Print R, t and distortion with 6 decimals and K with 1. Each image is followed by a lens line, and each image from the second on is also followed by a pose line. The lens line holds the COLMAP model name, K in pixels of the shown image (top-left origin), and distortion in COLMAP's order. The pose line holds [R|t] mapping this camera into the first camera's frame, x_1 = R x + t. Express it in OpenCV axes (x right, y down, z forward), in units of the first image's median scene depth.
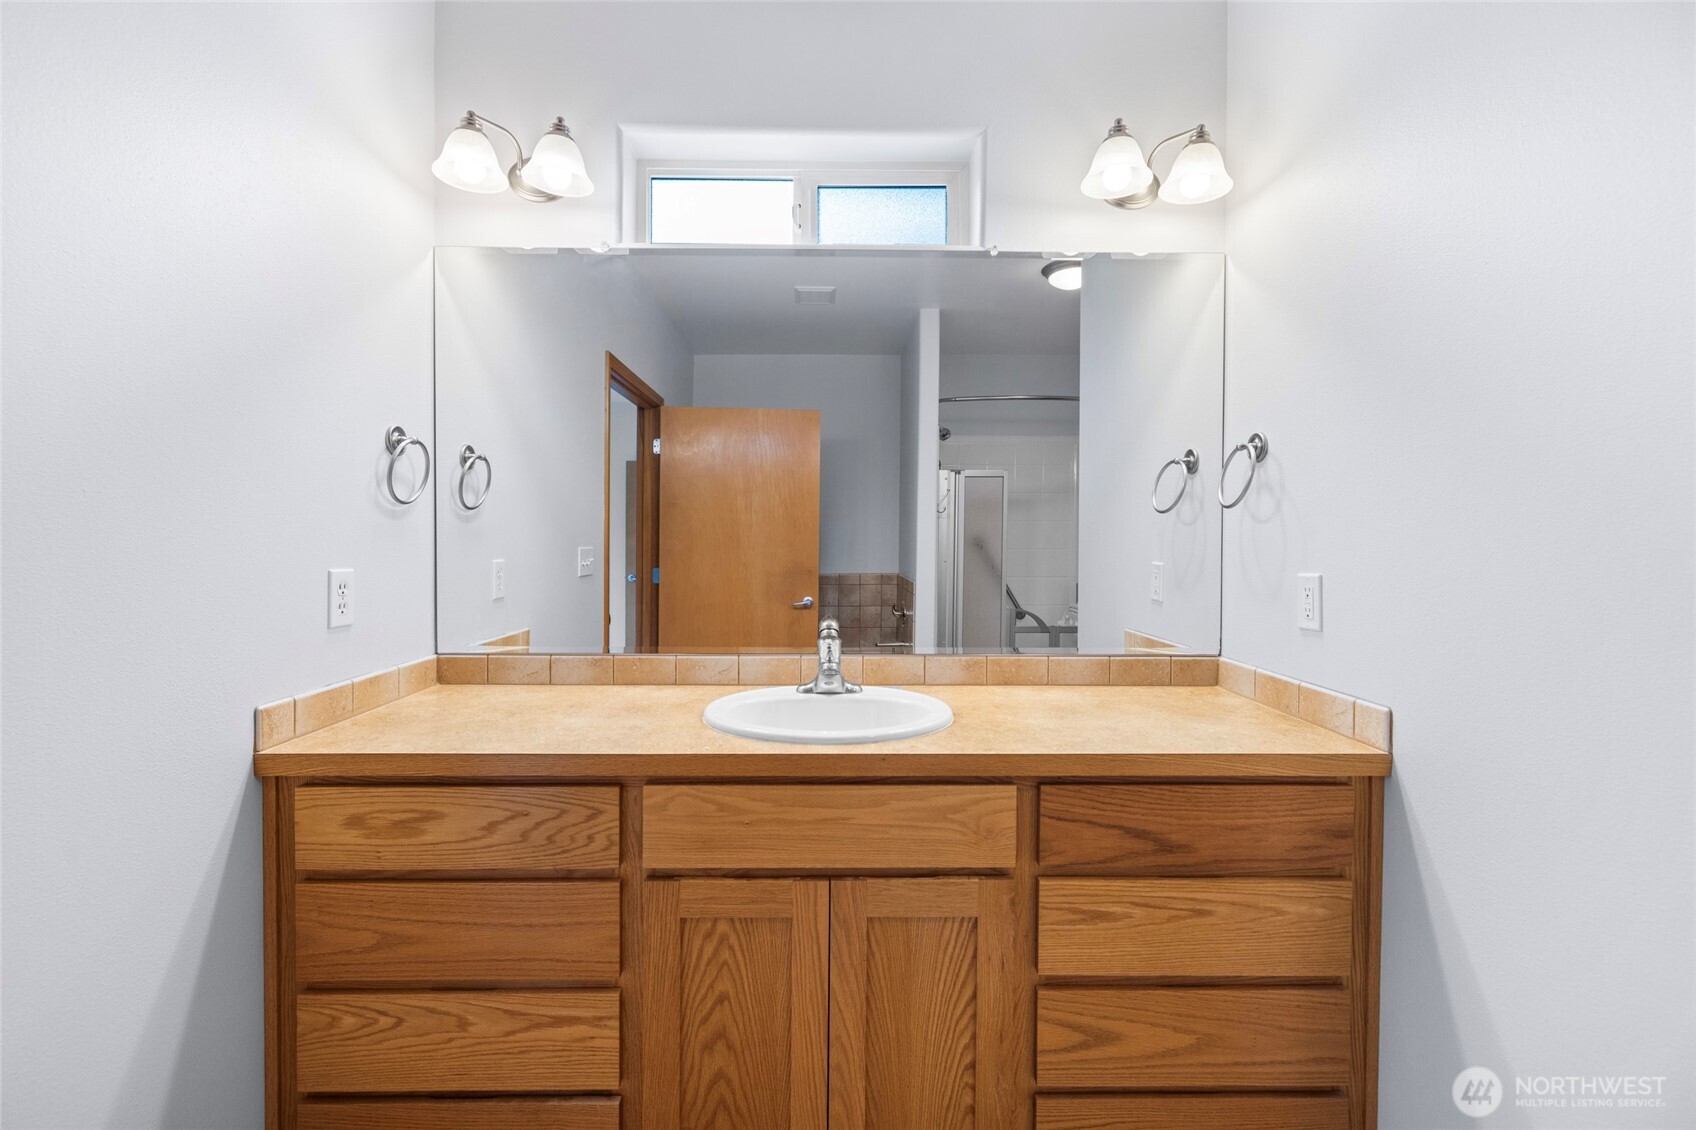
lens RADIAL K [[714.4, 0, 848.3], [0, 714.4, 546.7], [0, 0, 1]] dist [-0.000137, 0.000097]
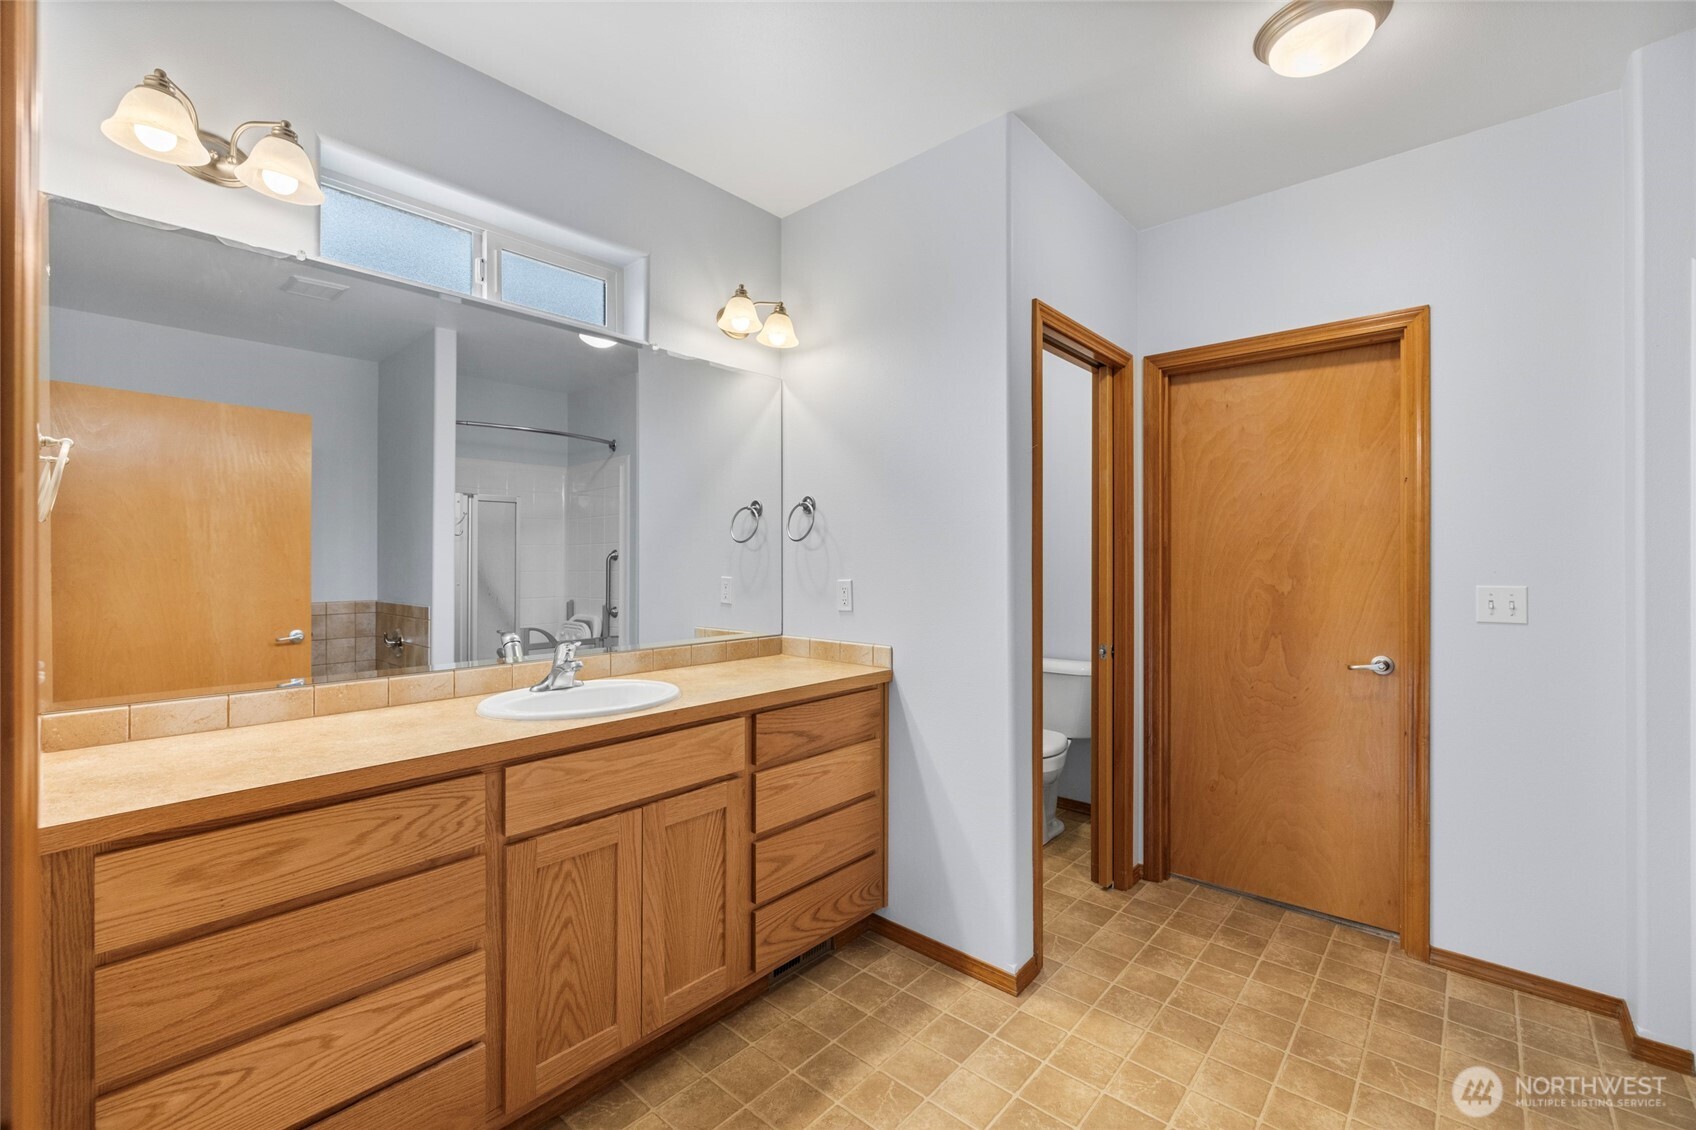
lens RADIAL K [[717.3, 0, 847.7], [0, 717.3, 558.4], [0, 0, 1]] dist [0.000427, 0.000048]
pose [[0.672691, -0.003757, 0.739914, -0.782930], [0.013984, 0.999873, -0.007637, -0.001290], [-0.739792, 0.015484, 0.672658, -0.241128]]
